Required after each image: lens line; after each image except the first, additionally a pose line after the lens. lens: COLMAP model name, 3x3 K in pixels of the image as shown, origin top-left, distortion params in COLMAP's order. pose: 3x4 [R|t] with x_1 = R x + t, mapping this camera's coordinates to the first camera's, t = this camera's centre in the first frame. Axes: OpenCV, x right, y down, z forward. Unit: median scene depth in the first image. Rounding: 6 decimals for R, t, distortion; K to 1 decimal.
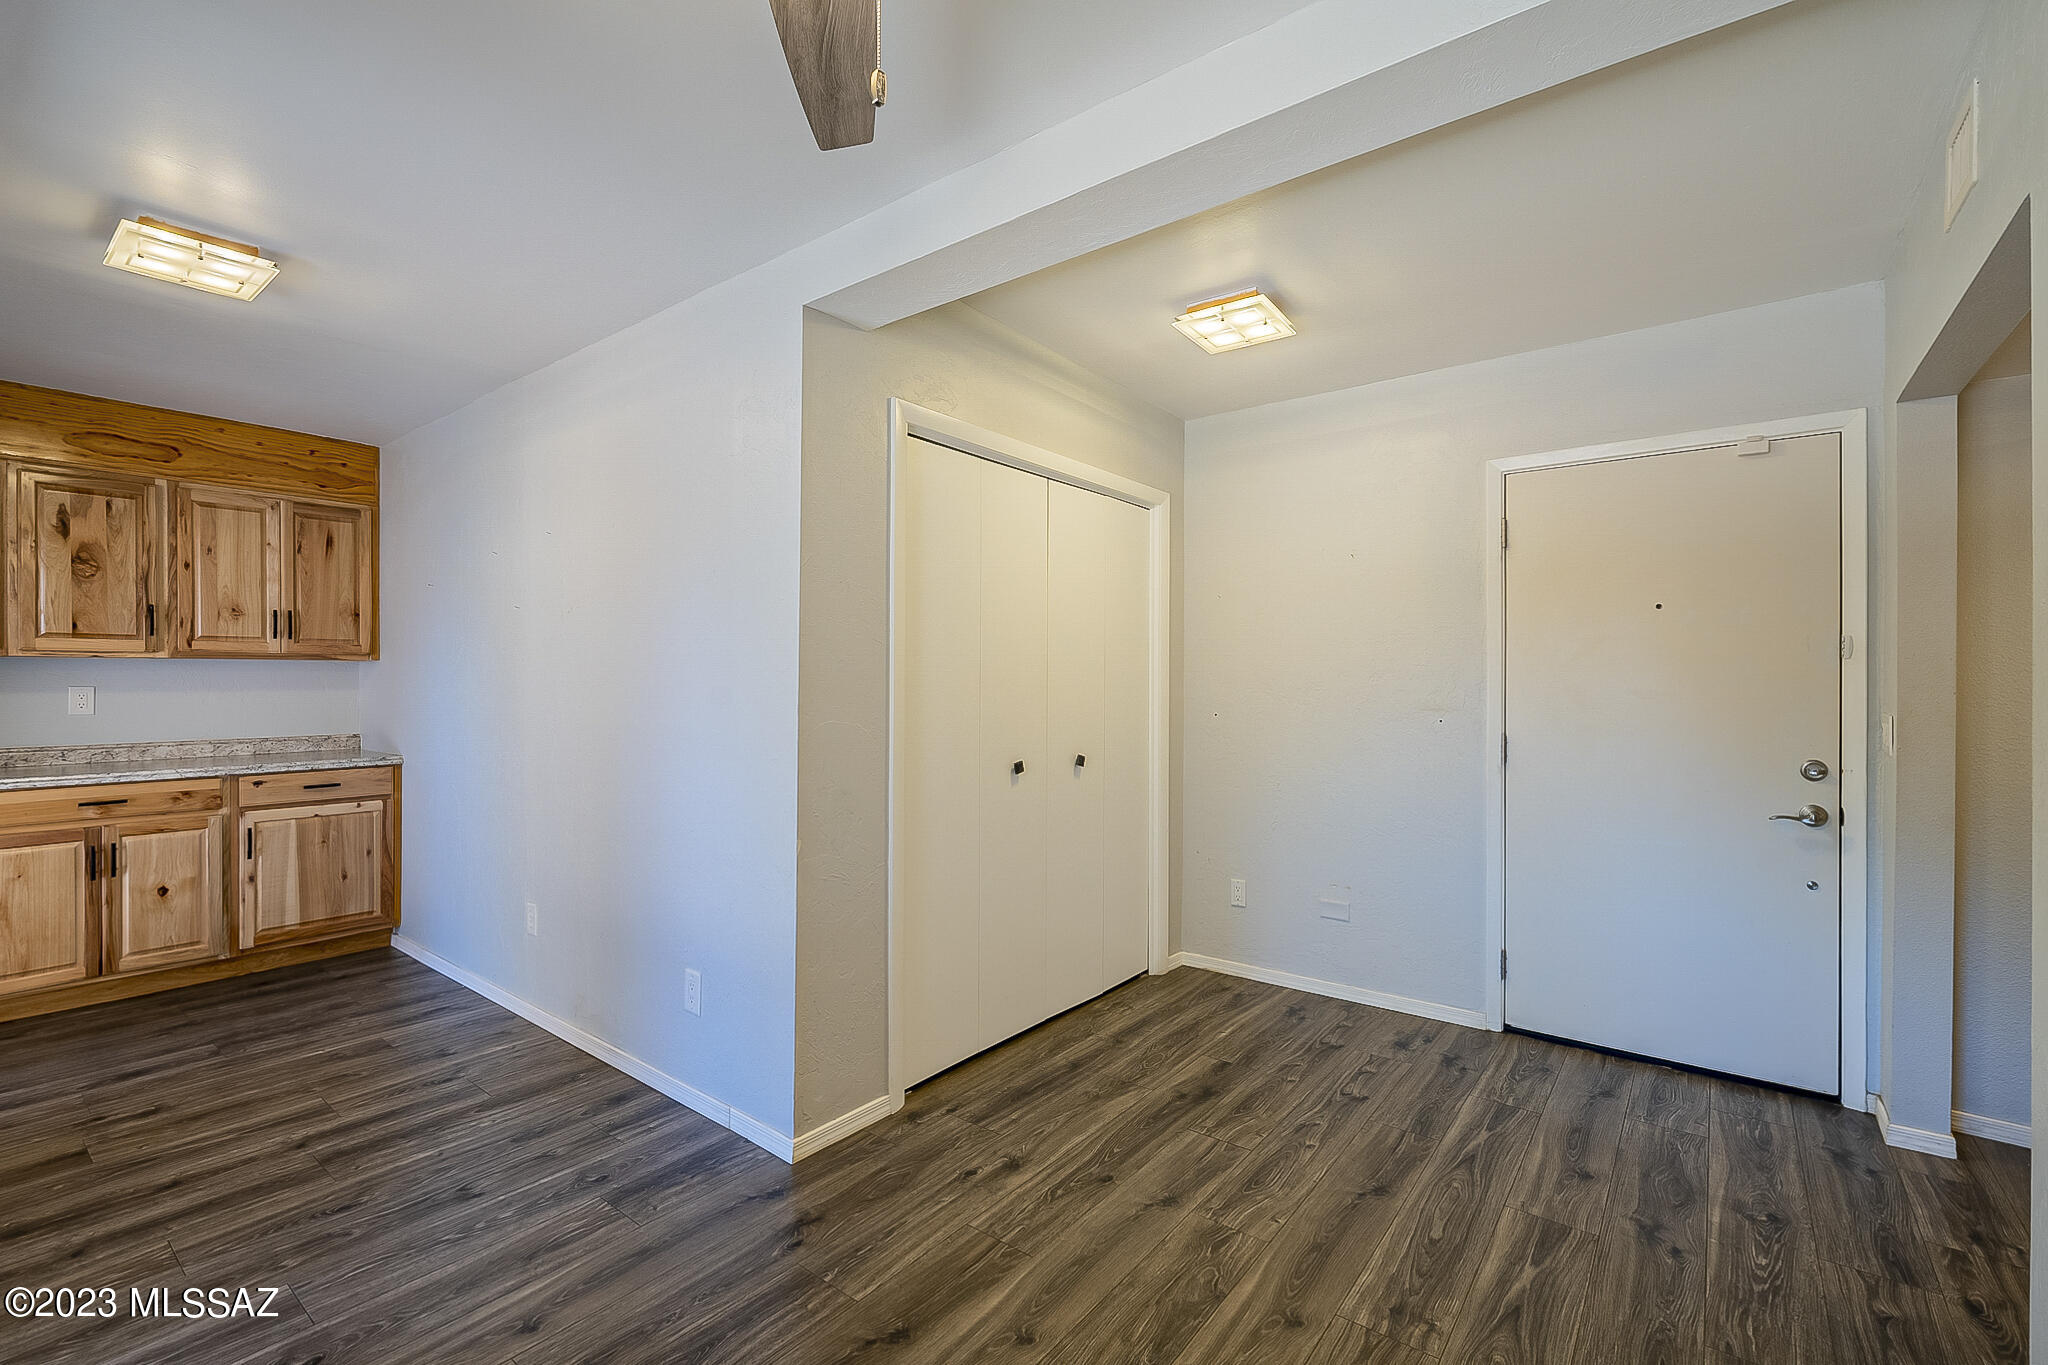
lens RADIAL K [[899.8, 0, 1015.9], [0, 899.8, 681.1], [0, 0, 1]] dist [-0.000976, -0.000347]
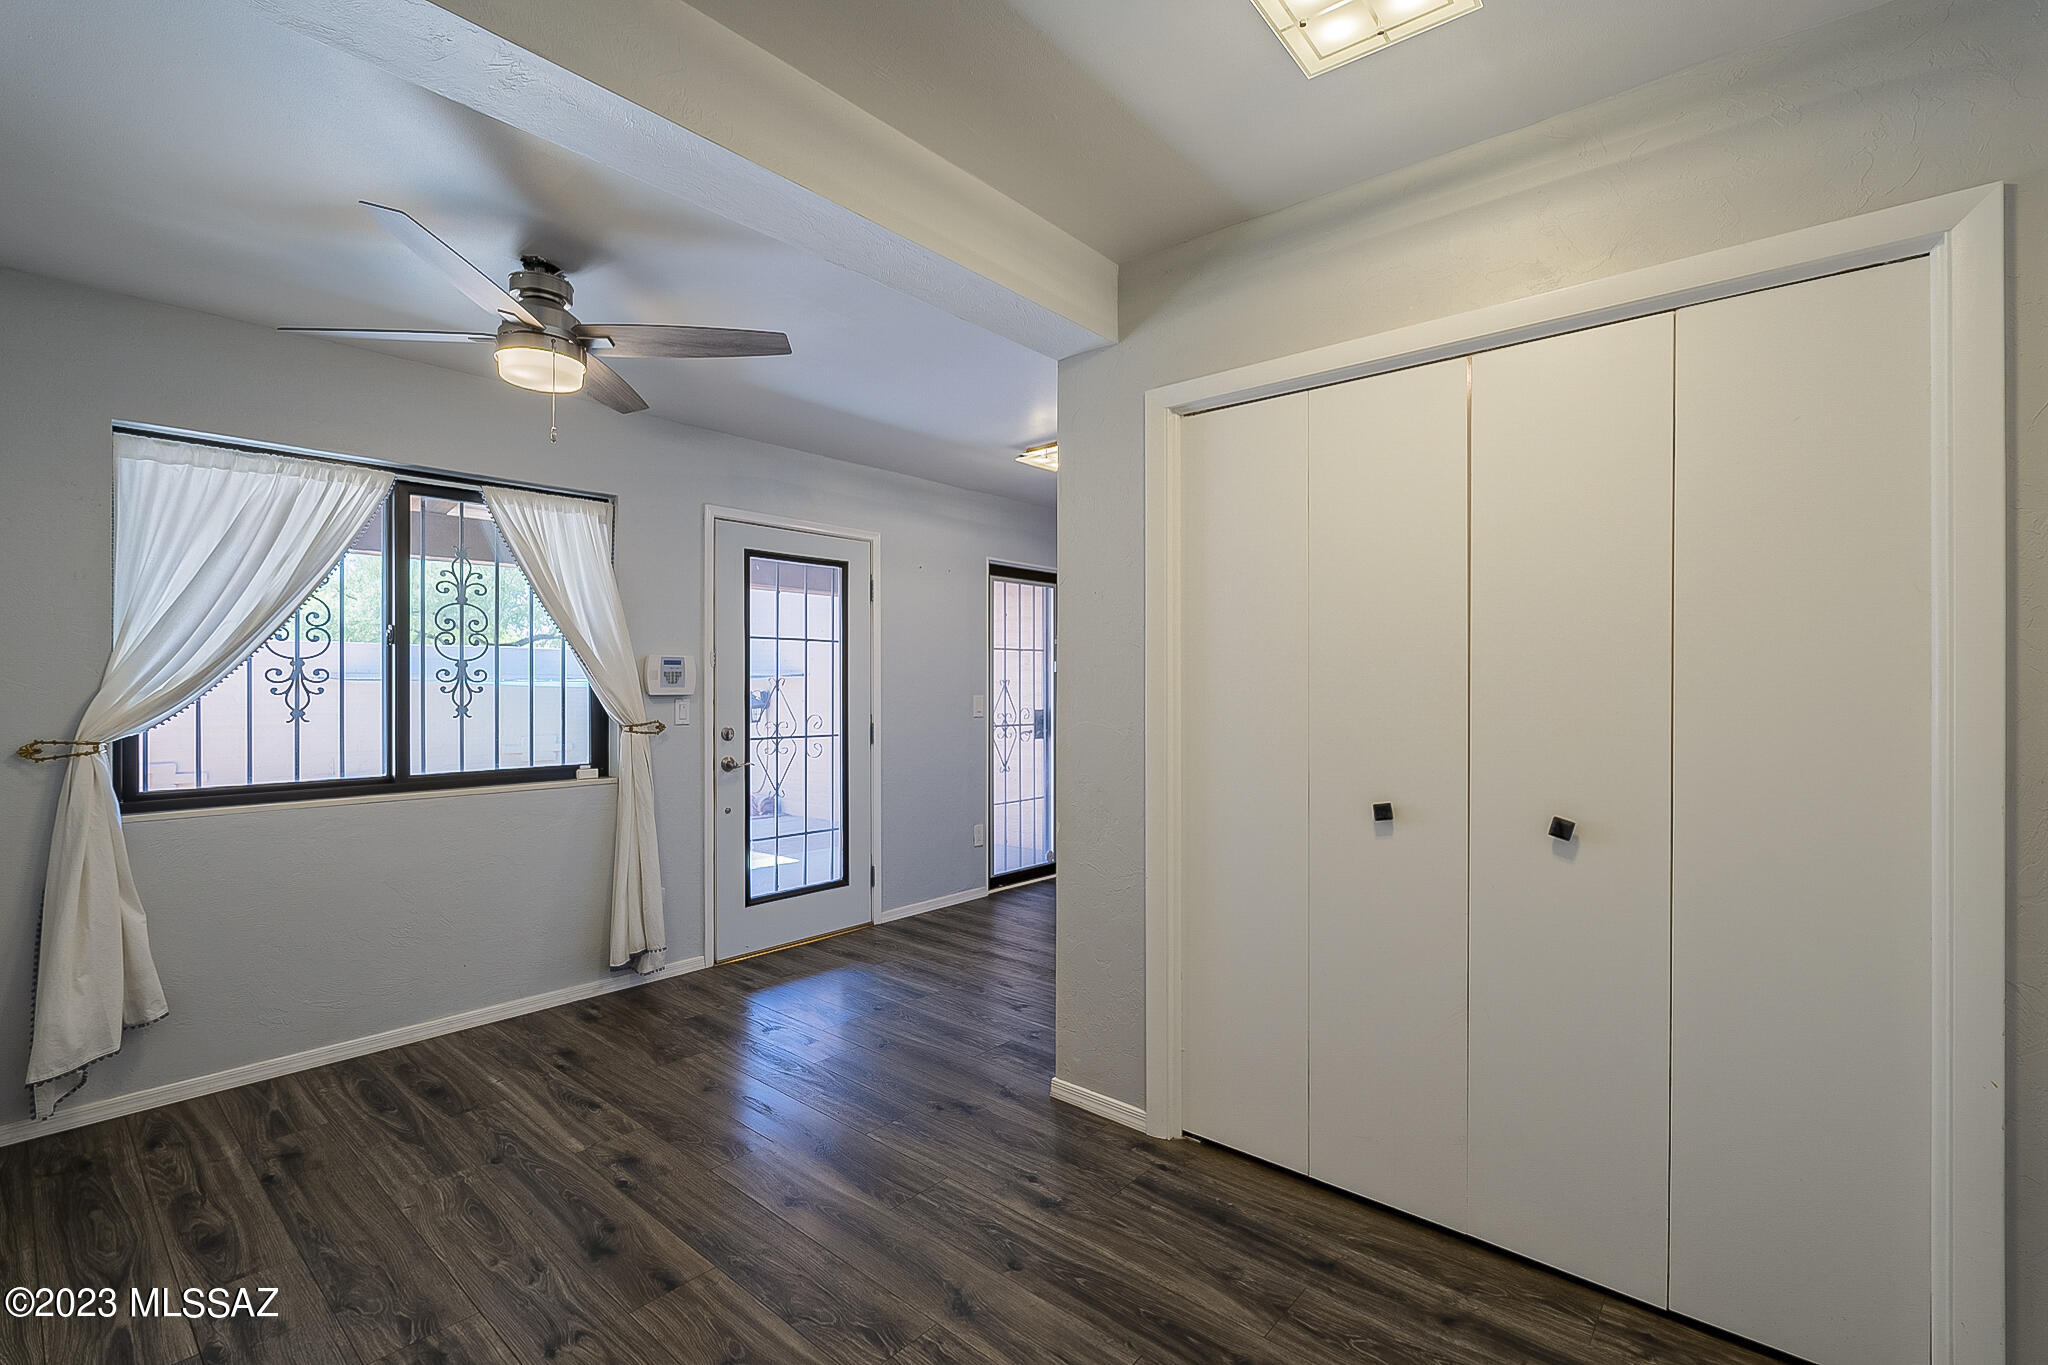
lens RADIAL K [[899.8, 0, 1021.5], [0, 899.8, 685.0], [0, 0, 1]] dist [-0.000976, -0.000347]
pose [[-0.049262, -0.004599, -0.998775, 0.851728], [0.000407, 0.999989, -0.004624, 0.003473], [0.998786, -0.000634, -0.049259, 0.931275]]
